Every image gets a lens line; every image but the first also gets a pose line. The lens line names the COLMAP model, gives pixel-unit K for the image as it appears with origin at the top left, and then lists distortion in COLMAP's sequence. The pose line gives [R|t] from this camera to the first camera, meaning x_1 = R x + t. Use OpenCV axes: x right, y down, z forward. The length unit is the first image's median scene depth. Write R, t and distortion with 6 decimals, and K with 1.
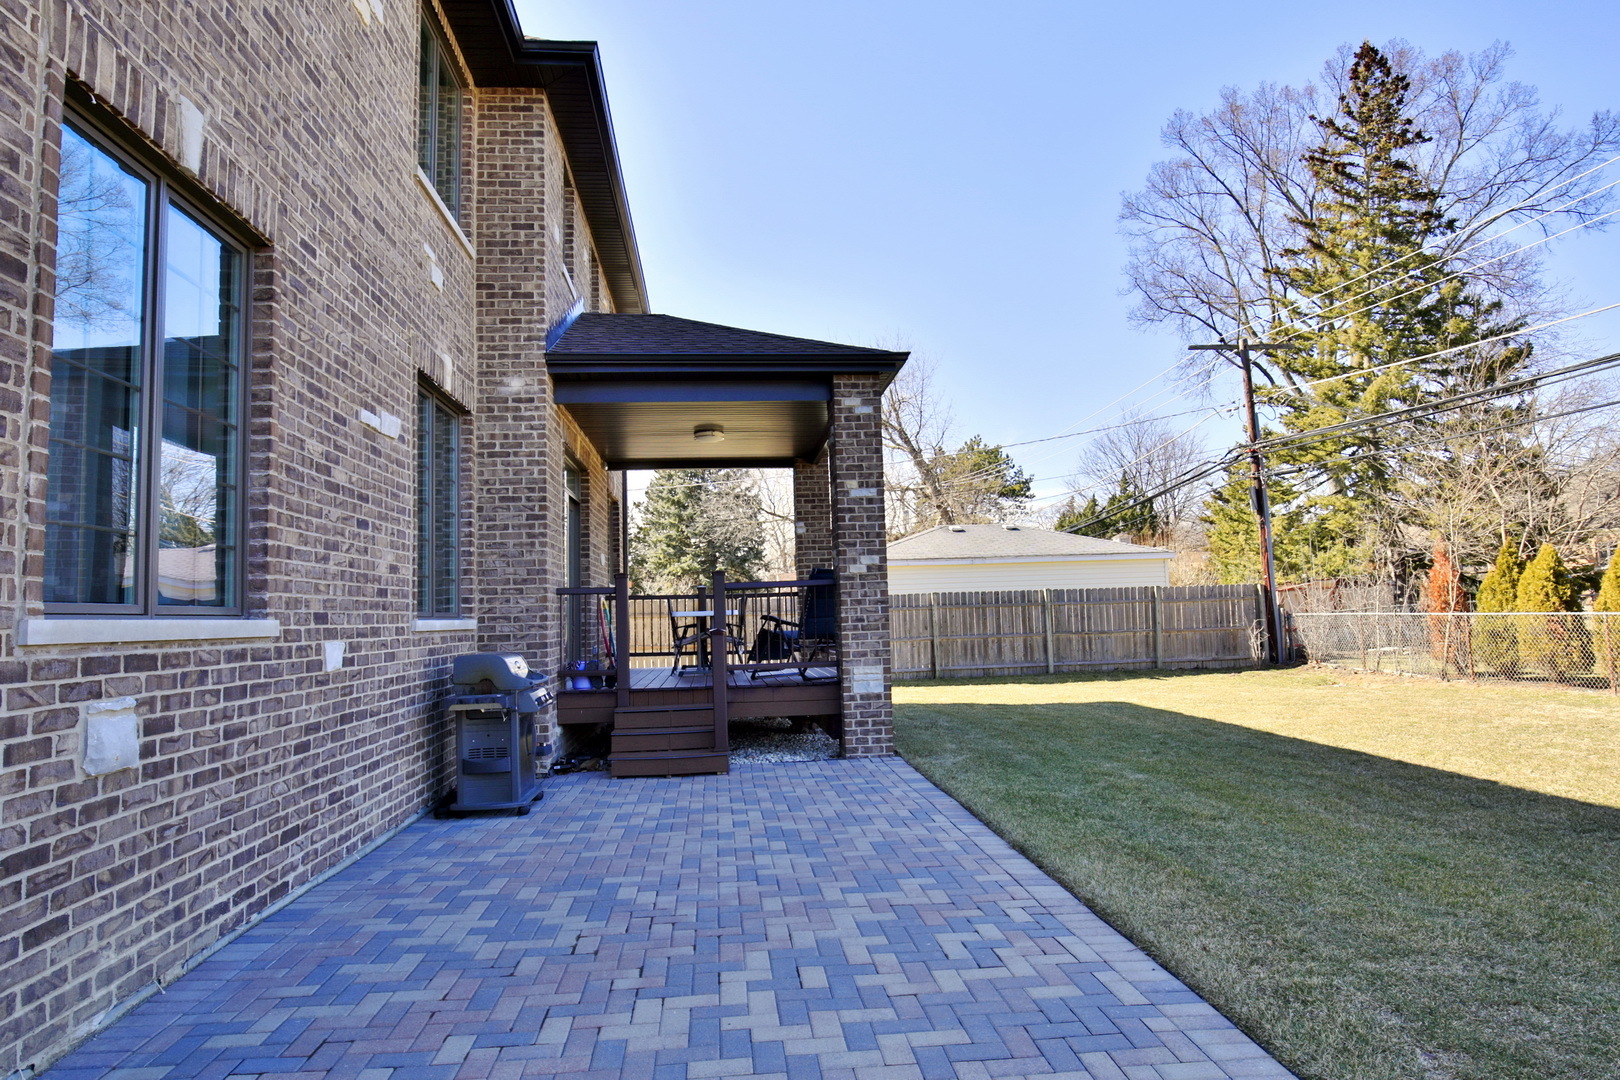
lens RADIAL K [[900.0, 0, 815.9], [0, 900.0, 539.9], [0, 0, 1]] dist [-0.032971, 0.003981]
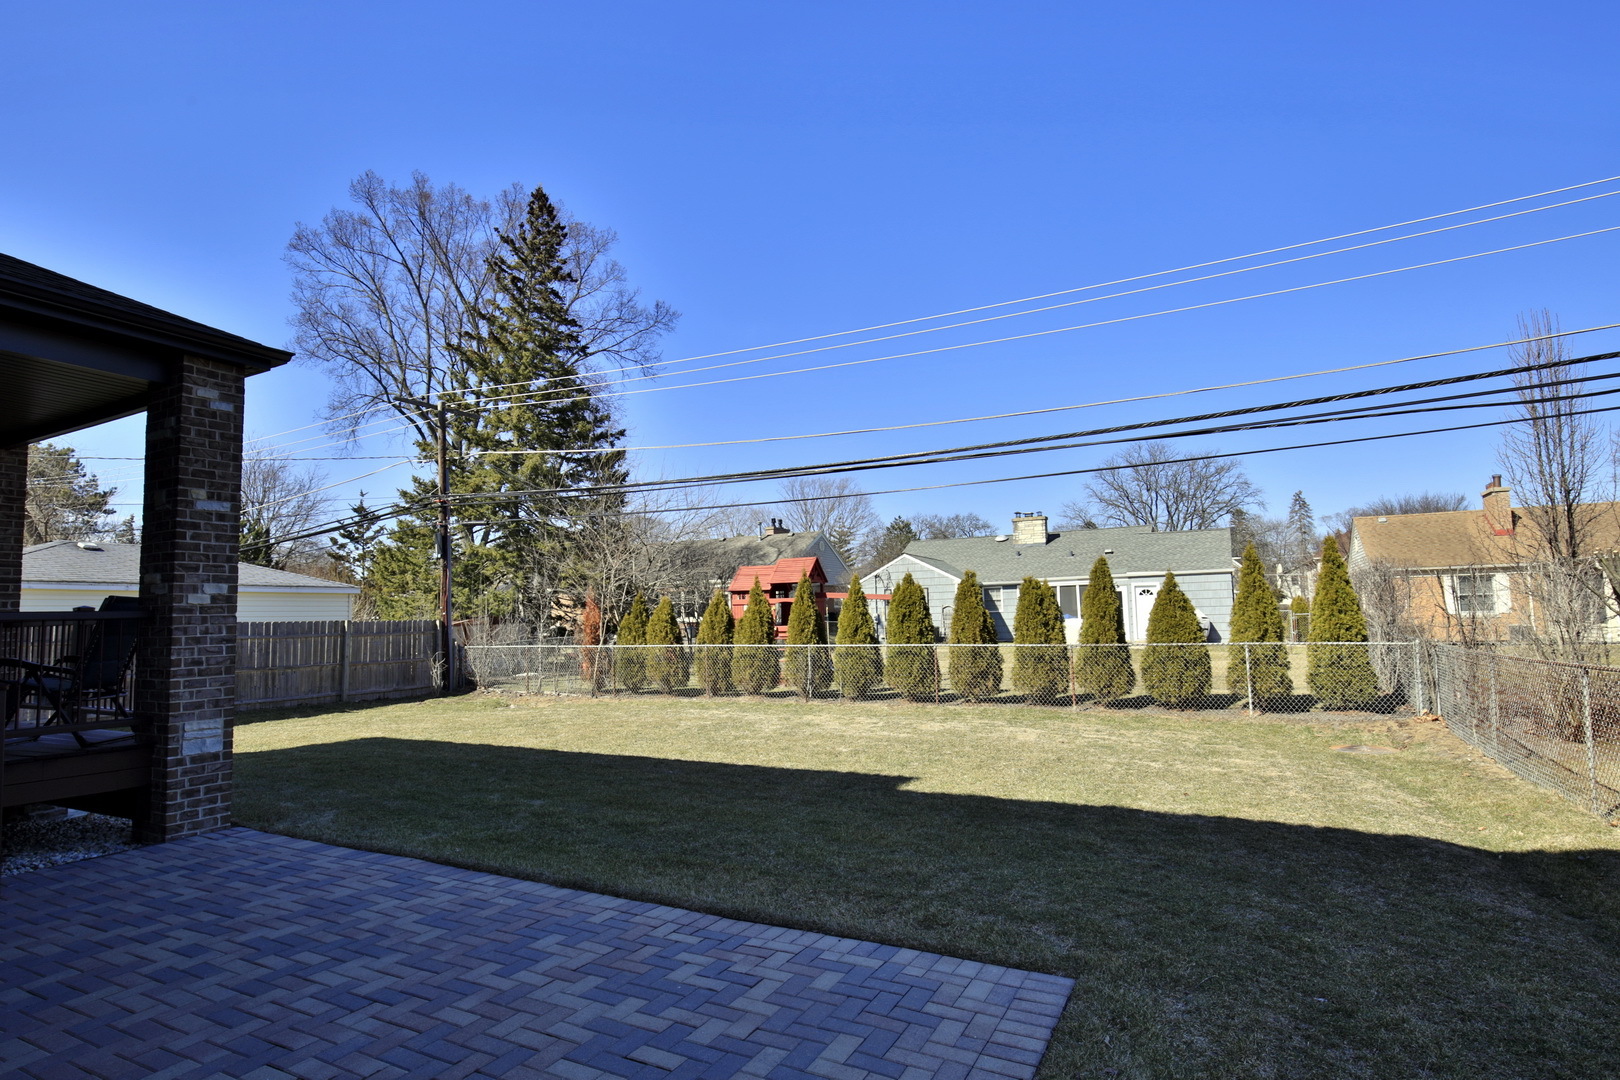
lens RADIAL K [[807.4, 0, 810.0], [0, 807.4, 546.5], [0, 0, 1]] dist [-0.028940, 0.000546]
pose [[0.565032, 0.089381, 0.820213, -0.232758], [-0.056537, 0.995972, -0.069587, 0.003642], [-0.823129, -0.007054, 0.567810, 0.147414]]
